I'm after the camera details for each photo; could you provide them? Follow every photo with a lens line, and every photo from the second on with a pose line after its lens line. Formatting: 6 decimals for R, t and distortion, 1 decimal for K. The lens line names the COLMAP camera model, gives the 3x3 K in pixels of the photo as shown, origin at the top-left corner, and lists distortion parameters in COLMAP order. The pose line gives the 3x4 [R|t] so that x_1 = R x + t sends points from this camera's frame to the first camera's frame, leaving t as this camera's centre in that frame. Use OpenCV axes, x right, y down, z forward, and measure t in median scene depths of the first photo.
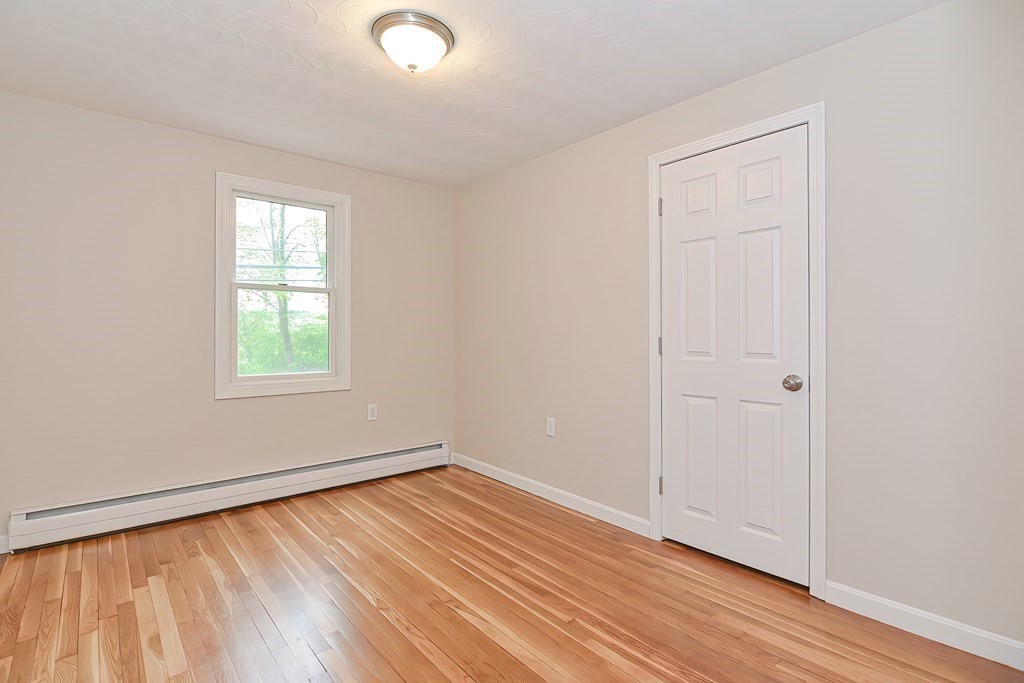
lens RADIAL K [[496.4, 0, 505.6], [0, 496.4, 336.2], [0, 0, 1]] dist [-0.000785, -0.007705]
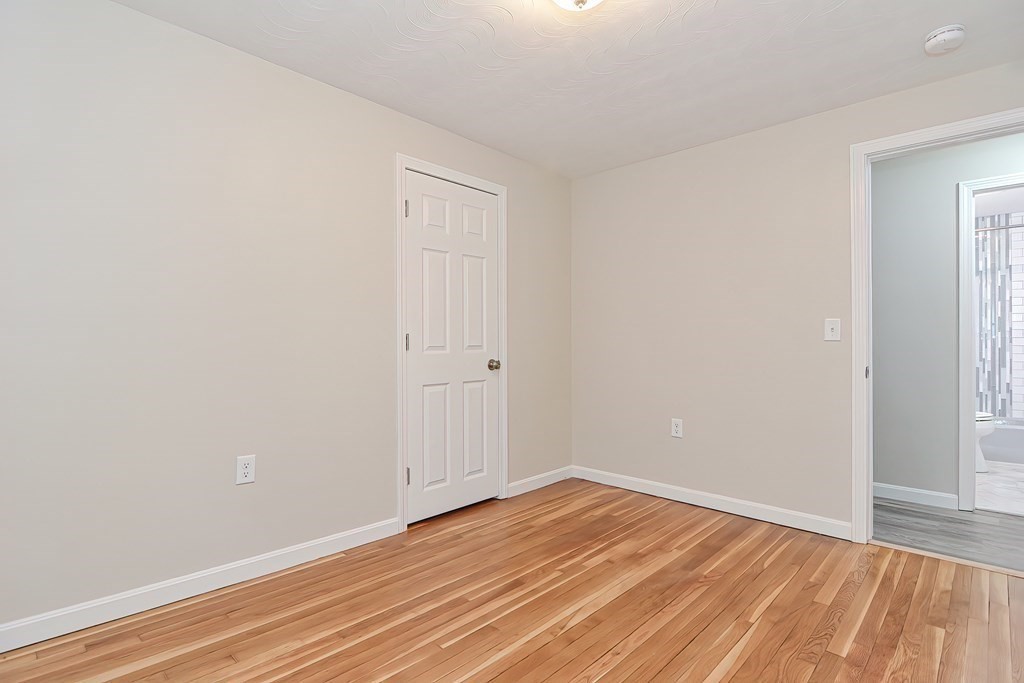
lens RADIAL K [[496.4, 0, 505.5], [0, 496.4, 341.6], [0, 0, 1]] dist [-0.000785, -0.007705]
pose [[-0.087489, -0.008099, 0.996133, -0.803481], [0.004924, 0.999951, 0.008563, 0.011640], [-0.996153, 0.005654, -0.087445, 0.959388]]
